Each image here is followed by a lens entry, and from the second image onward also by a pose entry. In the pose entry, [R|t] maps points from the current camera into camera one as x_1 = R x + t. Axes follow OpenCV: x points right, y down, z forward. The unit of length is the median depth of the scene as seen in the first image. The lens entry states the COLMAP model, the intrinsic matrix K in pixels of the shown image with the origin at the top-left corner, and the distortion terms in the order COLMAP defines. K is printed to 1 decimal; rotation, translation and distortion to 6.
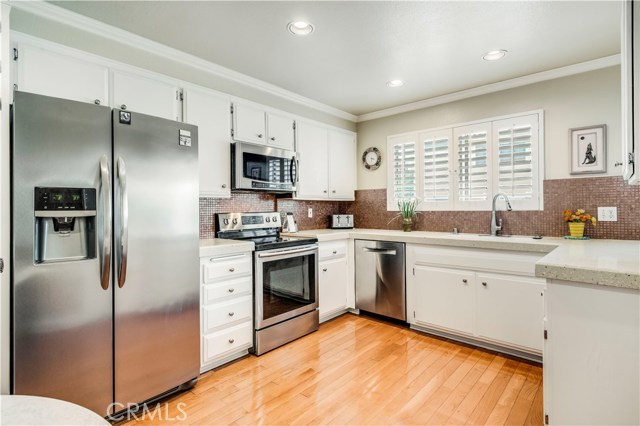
lens RADIAL K [[328.1, 0, 319.0], [0, 328.1, 209.8], [0, 0, 1]] dist [-0.016615, -0.002210]
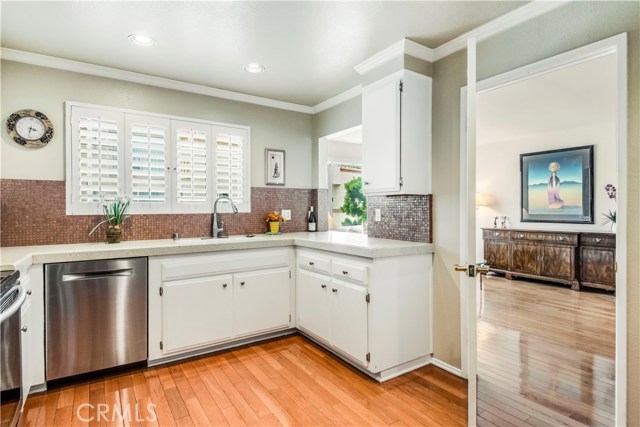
lens RADIAL K [[331.3, 0, 339.1], [0, 331.3, 212.2], [0, 0, 1]] dist [0.014983, -0.001837]
pose [[0.225386, -0.005641, 0.974253, -0.413334], [0.005596, 0.999974, 0.004495, -0.003449], [-0.974253, 0.004438, 0.225412, 0.413285]]
